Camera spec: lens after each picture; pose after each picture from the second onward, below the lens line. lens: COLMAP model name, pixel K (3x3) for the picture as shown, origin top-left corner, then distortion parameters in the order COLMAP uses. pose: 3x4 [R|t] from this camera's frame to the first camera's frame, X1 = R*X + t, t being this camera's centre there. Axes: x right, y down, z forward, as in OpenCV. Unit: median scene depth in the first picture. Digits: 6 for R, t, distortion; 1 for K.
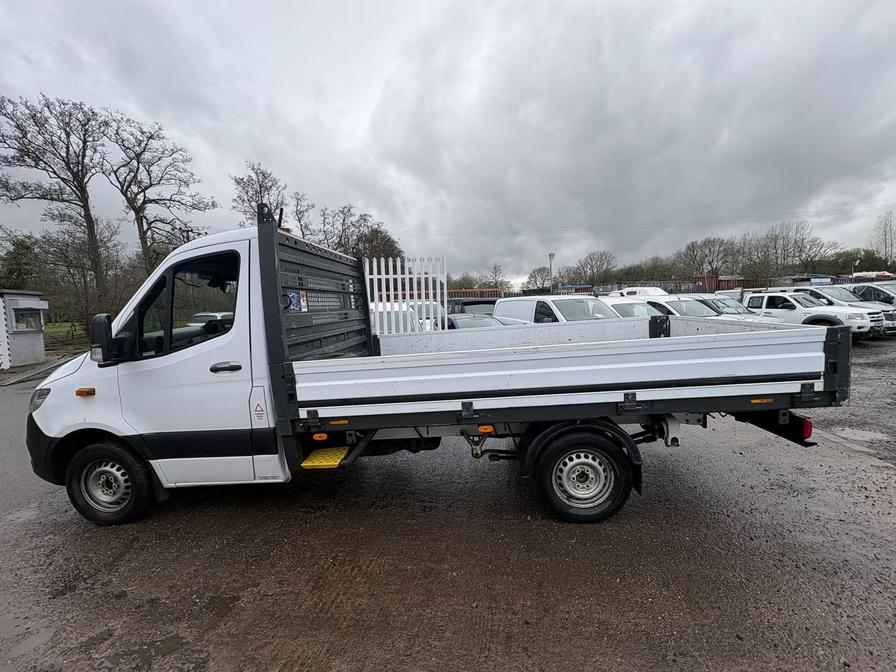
lens RADIAL K [[355.1, 0, 446.6], [0, 355.1, 337.3], [0, 0, 1]] dist [-0.000805, 0.000569]
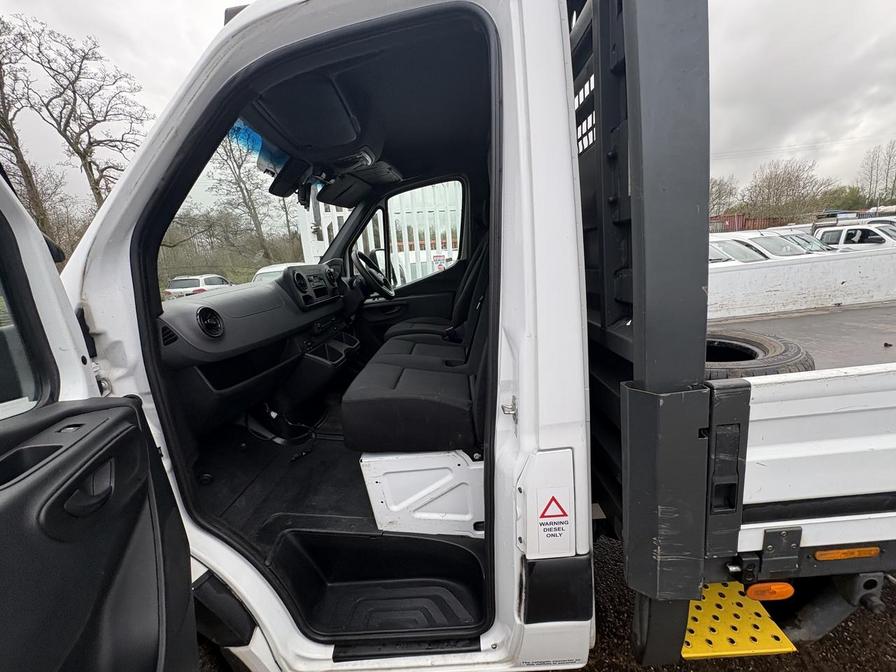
lens RADIAL K [[355.1, 0, 447.0], [0, 355.1, 337.2], [0, 0, 1]] dist [-0.000805, 0.000569]
pose [[0.997960, -0.047390, 0.042769, -0.079399], [0.041746, 0.991356, 0.124379, -0.001302], [-0.048293, -0.122340, 0.991313, 0.085458]]
